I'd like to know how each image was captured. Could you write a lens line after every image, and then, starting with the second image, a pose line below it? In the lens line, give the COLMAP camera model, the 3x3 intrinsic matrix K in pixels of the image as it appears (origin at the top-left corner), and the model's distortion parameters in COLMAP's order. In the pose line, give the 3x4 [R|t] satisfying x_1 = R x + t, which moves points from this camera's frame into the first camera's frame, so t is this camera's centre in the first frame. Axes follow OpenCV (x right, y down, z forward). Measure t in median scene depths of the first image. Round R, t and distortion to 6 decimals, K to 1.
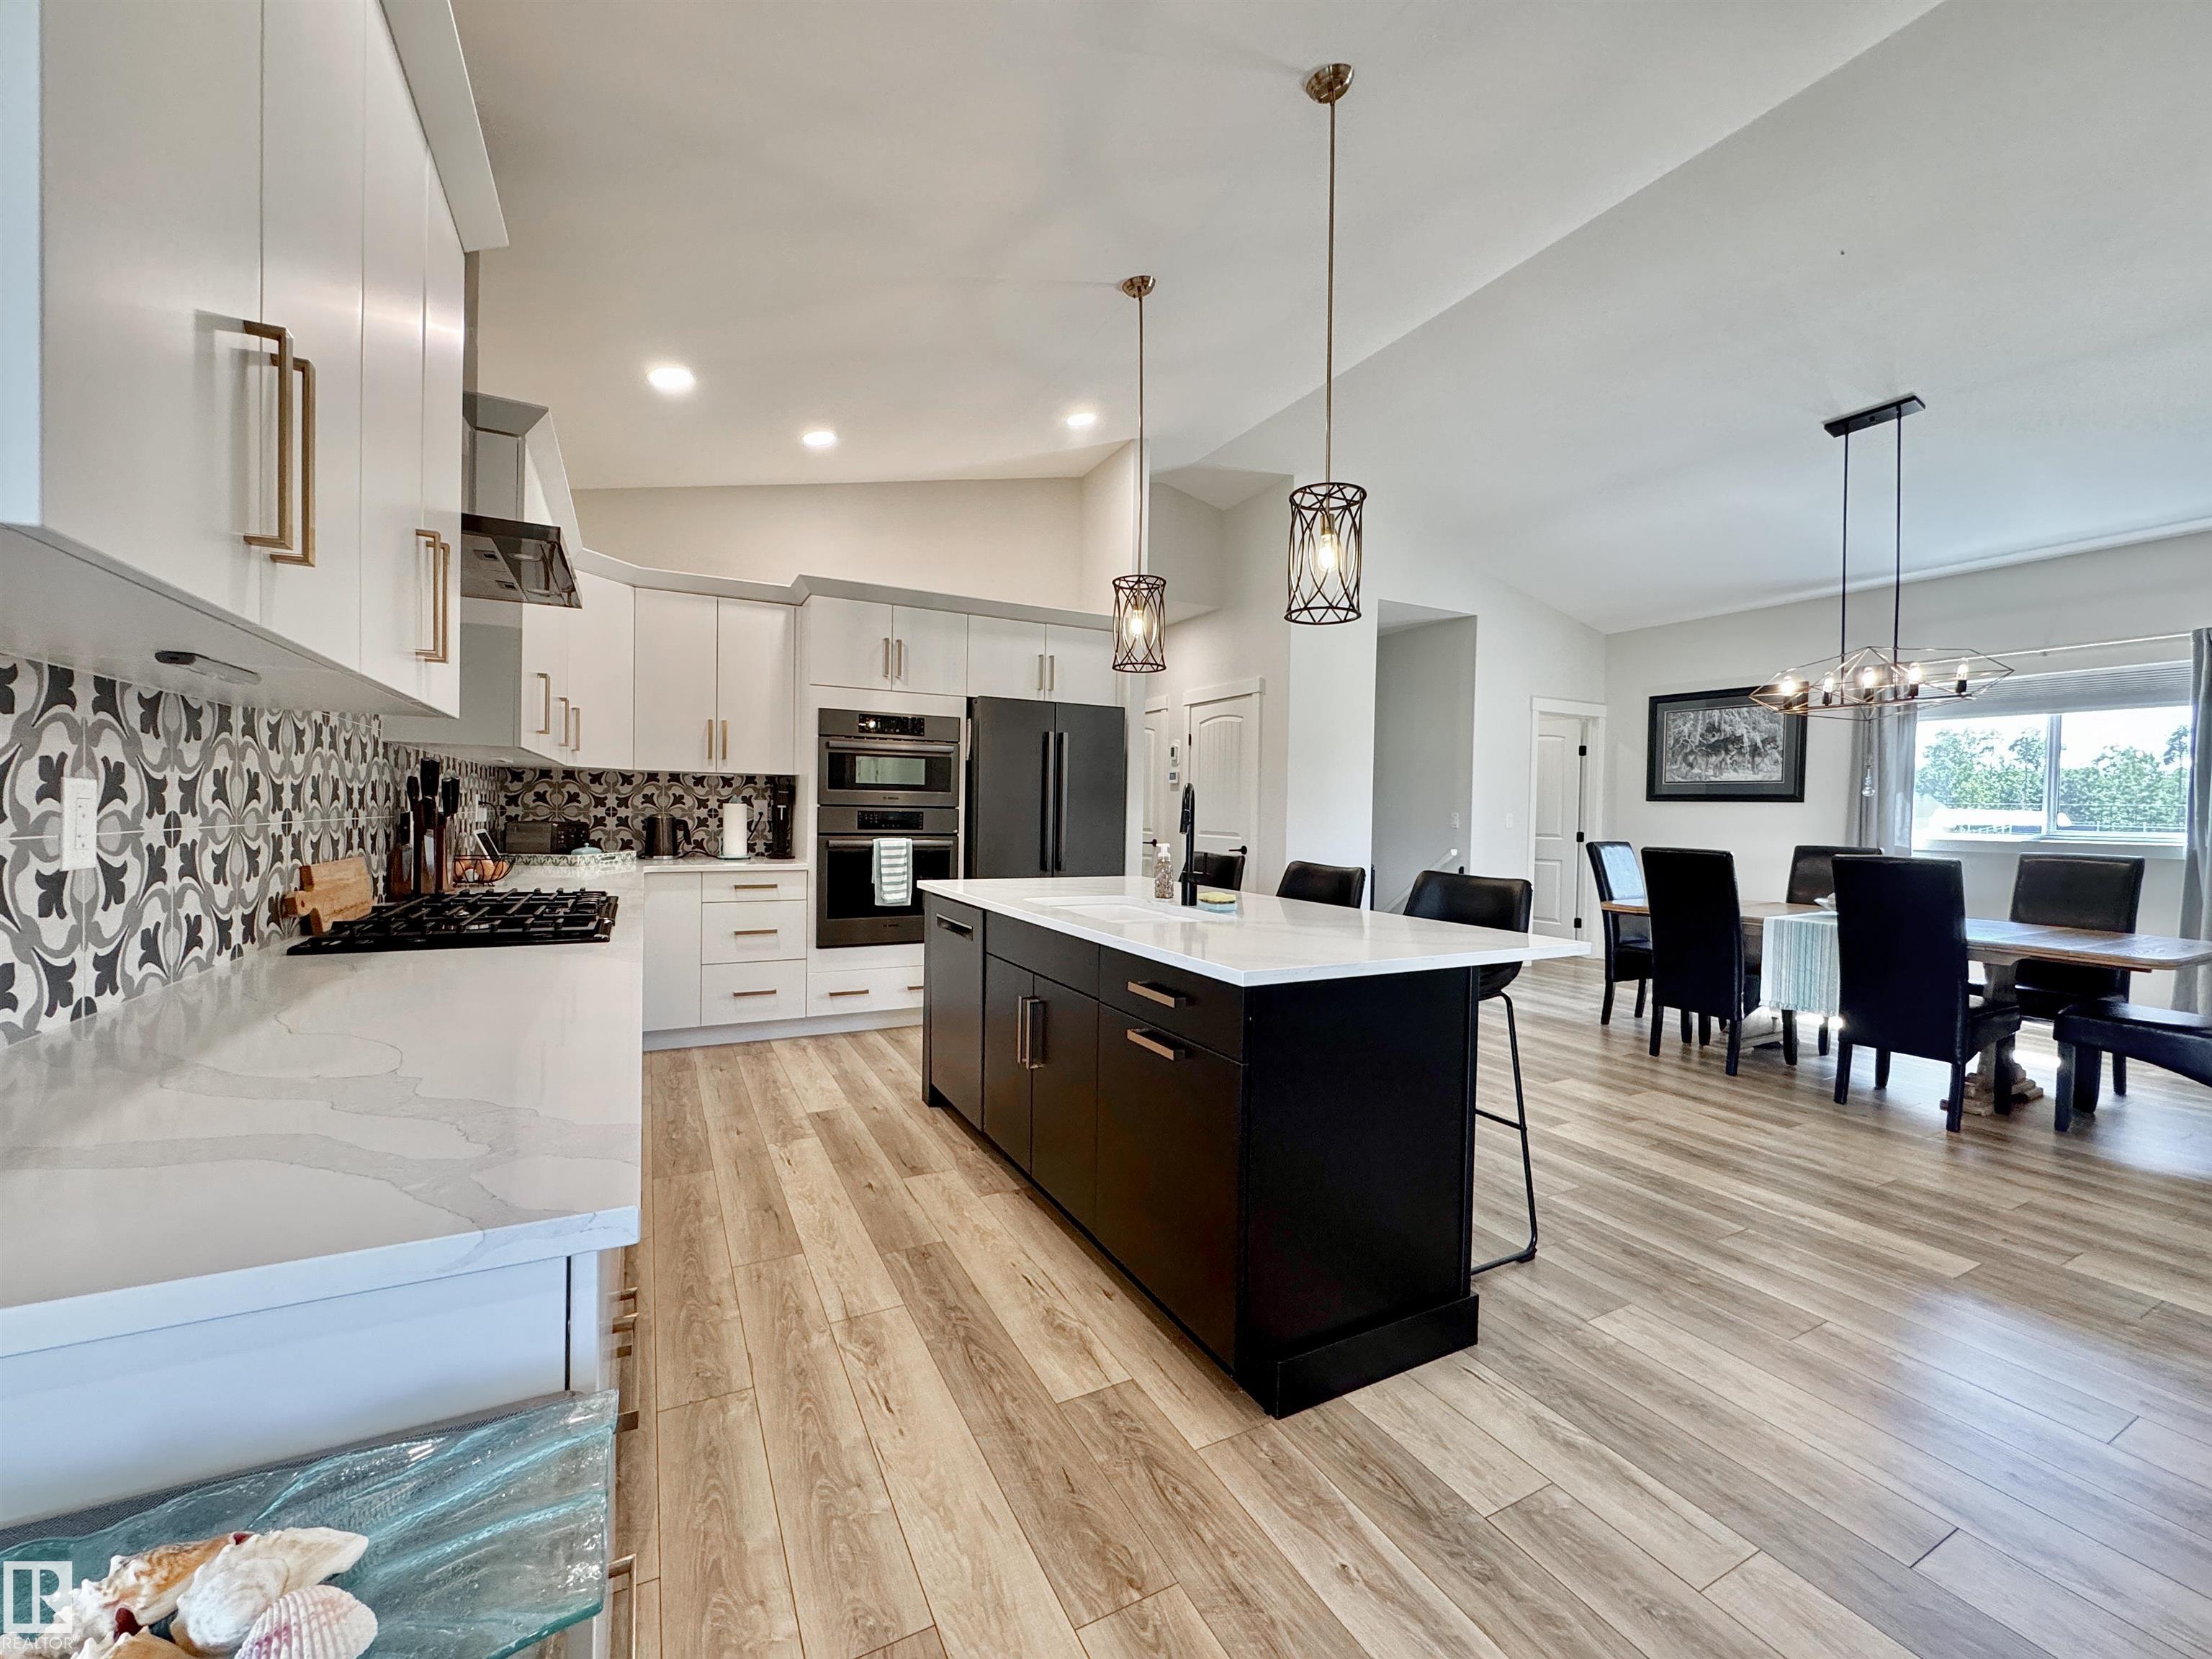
lens RADIAL K [[885.2, 0, 1105.3], [0, 885.2, 809.6], [0, 0, 1]] dist [0.002482, -0.000579]
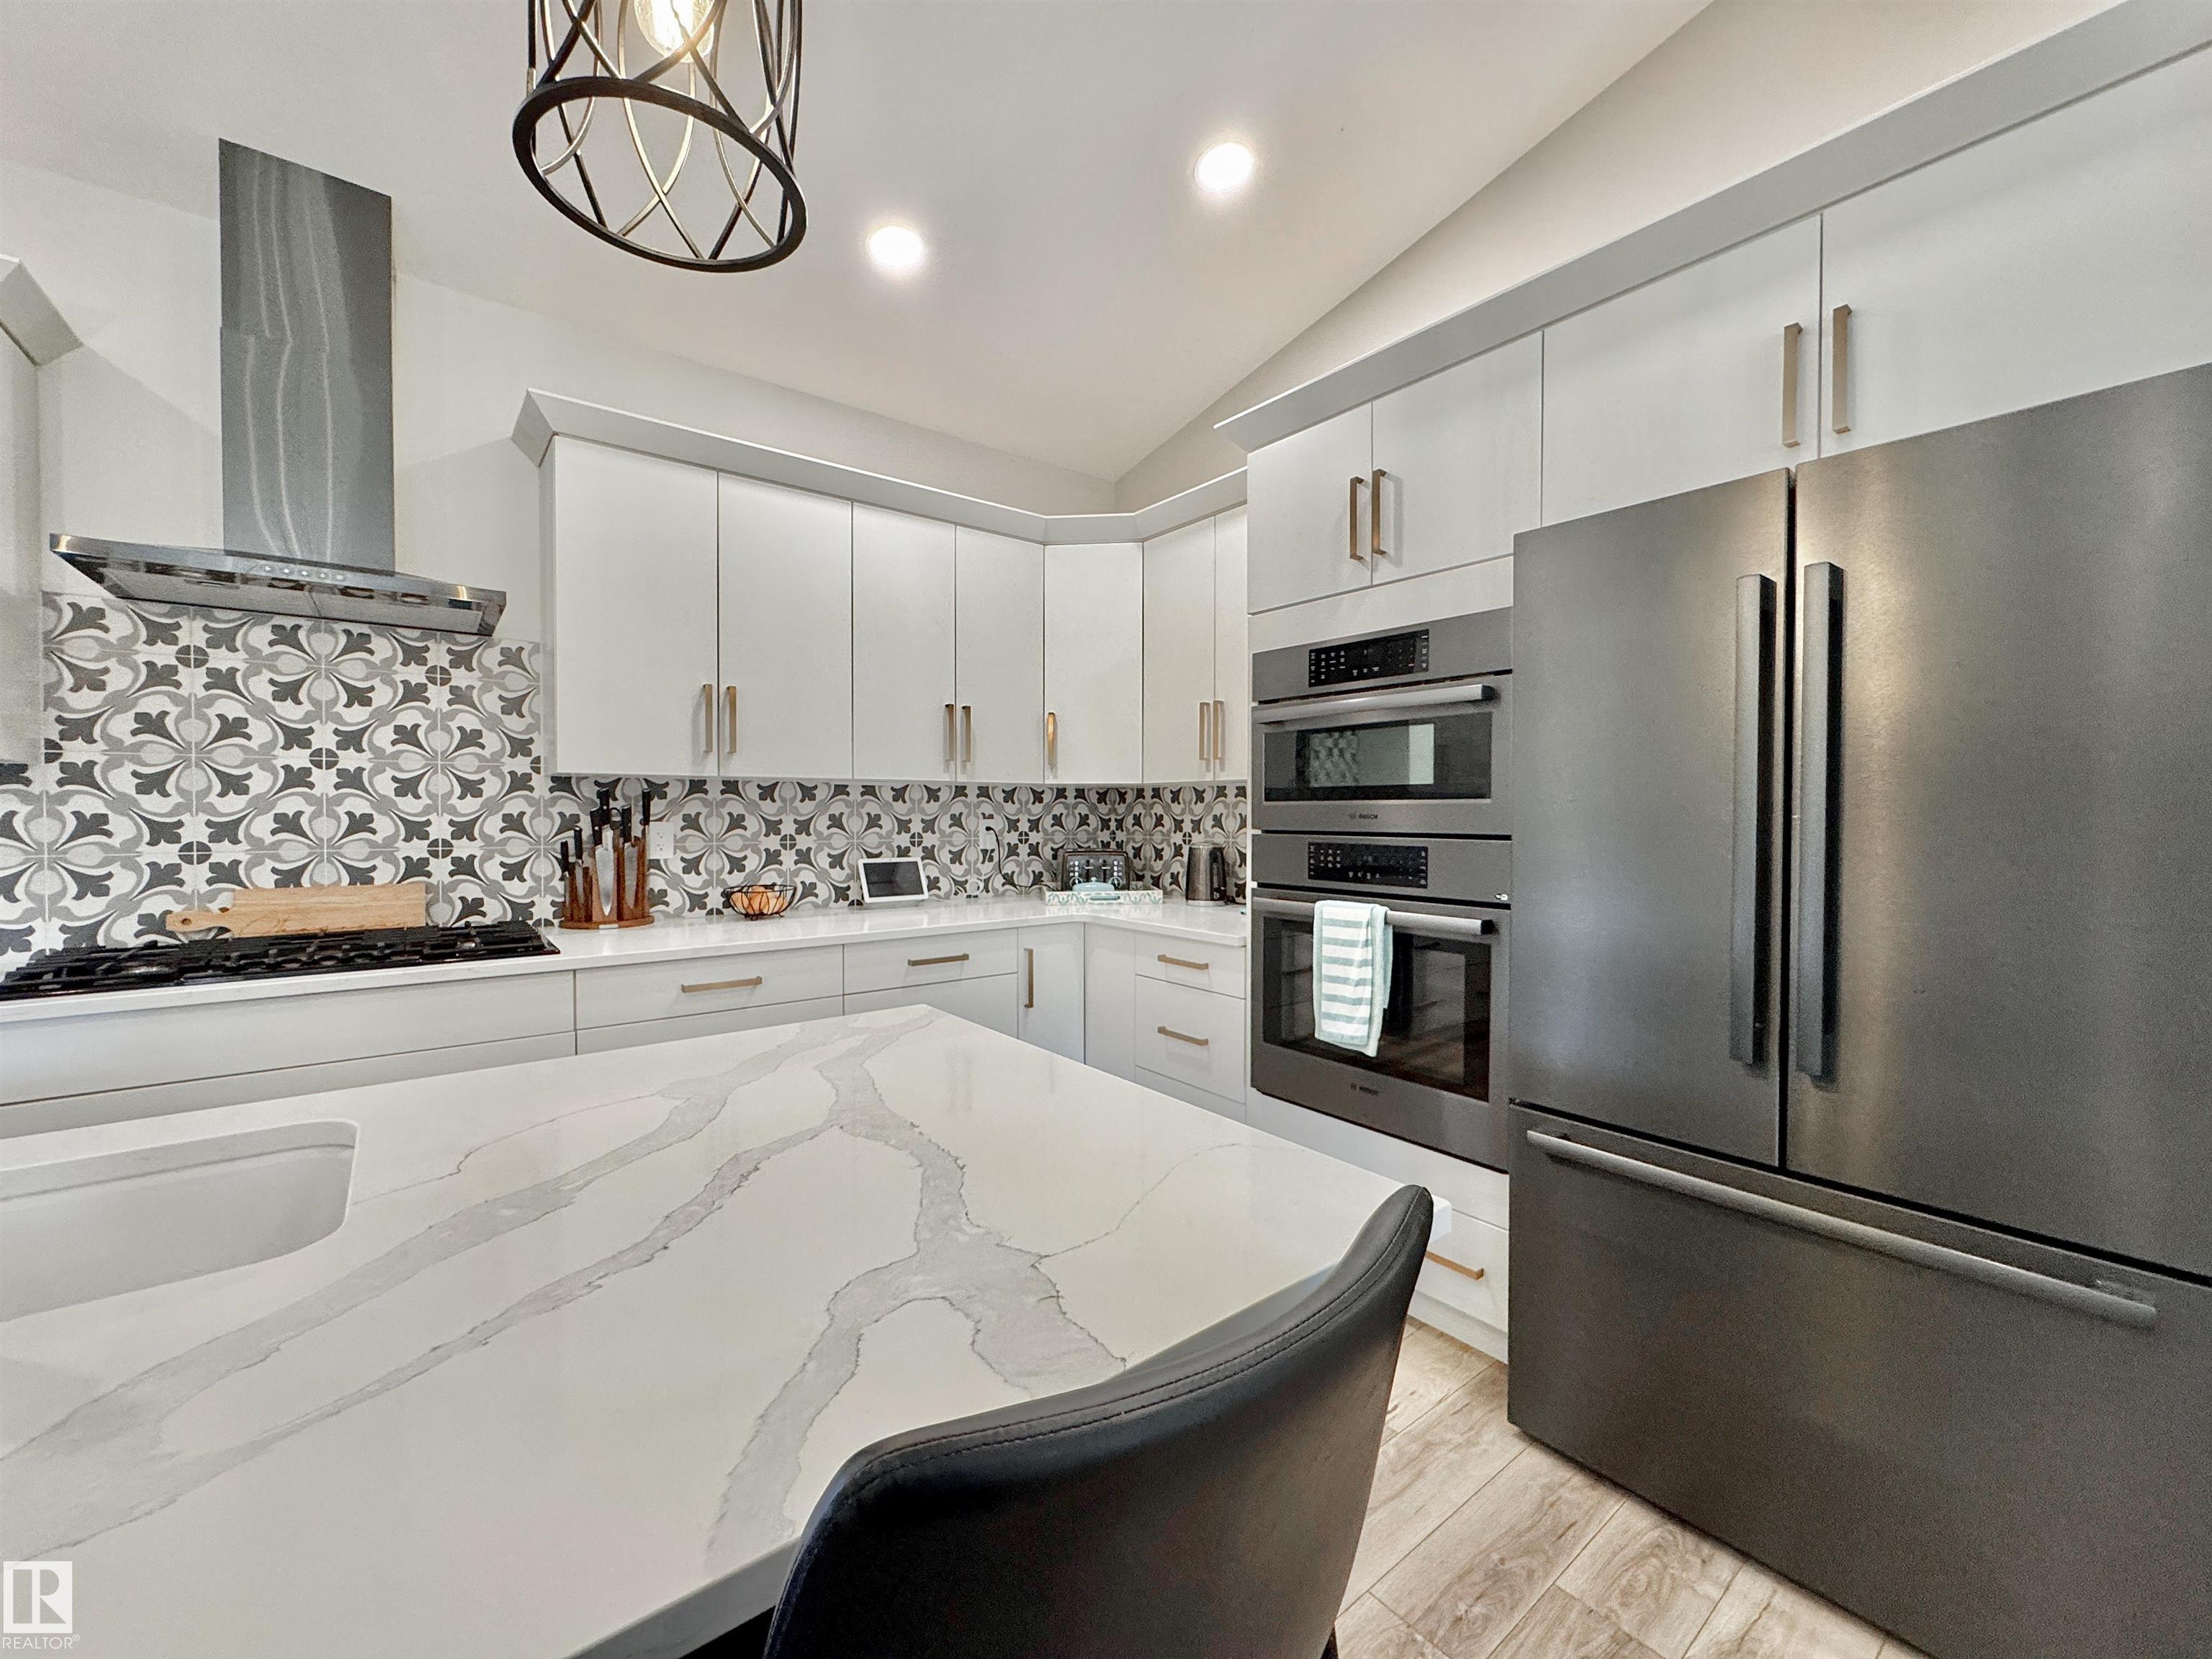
lens RADIAL K [[885.2, 0, 1086.5], [0, 885.2, 827.5], [0, 0, 1]] dist [0.002482, -0.000579]
pose [[0.171057, -0.001224, -0.985260, 0.190551], [-0.012079, 0.999921, -0.003339, -0.003761], [0.985187, 0.012473, 0.171028, 0.770204]]
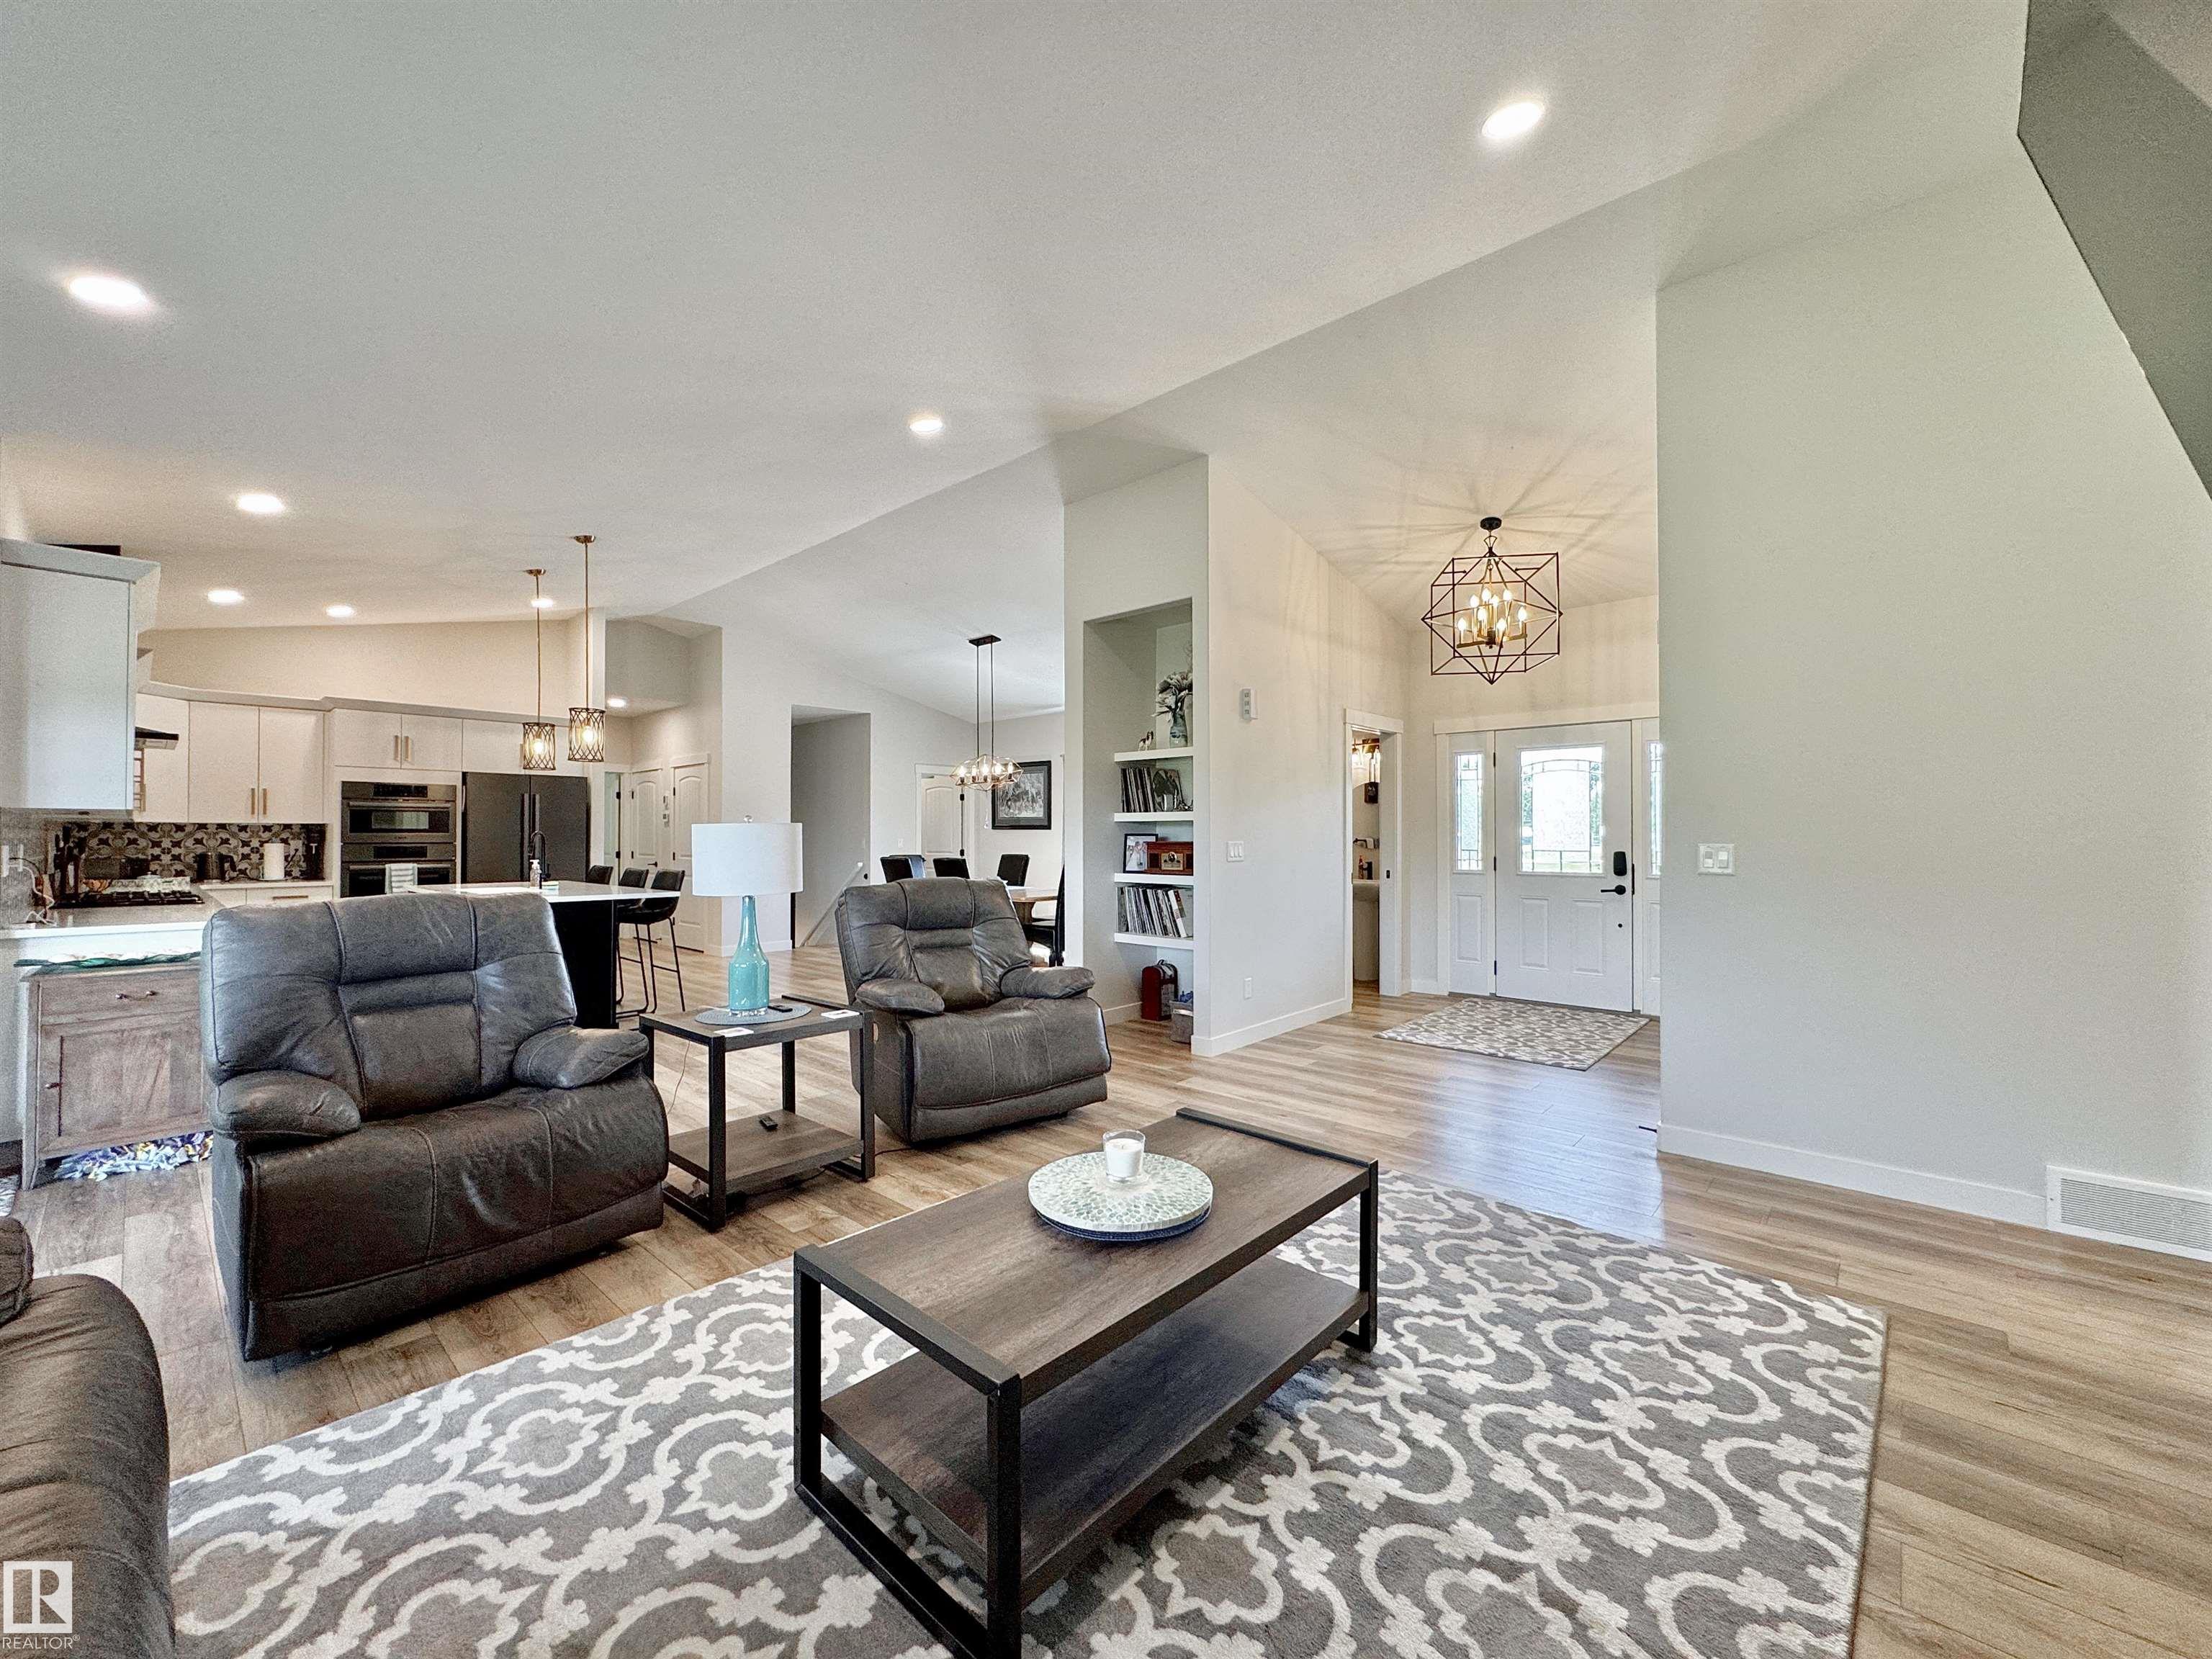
lens RADIAL K [[885.2, 0, 1097.3], [0, 885.2, 821.1], [0, 0, 1]] dist [0.002482, -0.000579]
pose [[0.938218, -0.011639, 0.345848, 0.364310], [0.017479, 0.999752, -0.013771, 0.000210], [-0.345602, 0.018965, 0.938189, -0.875282]]
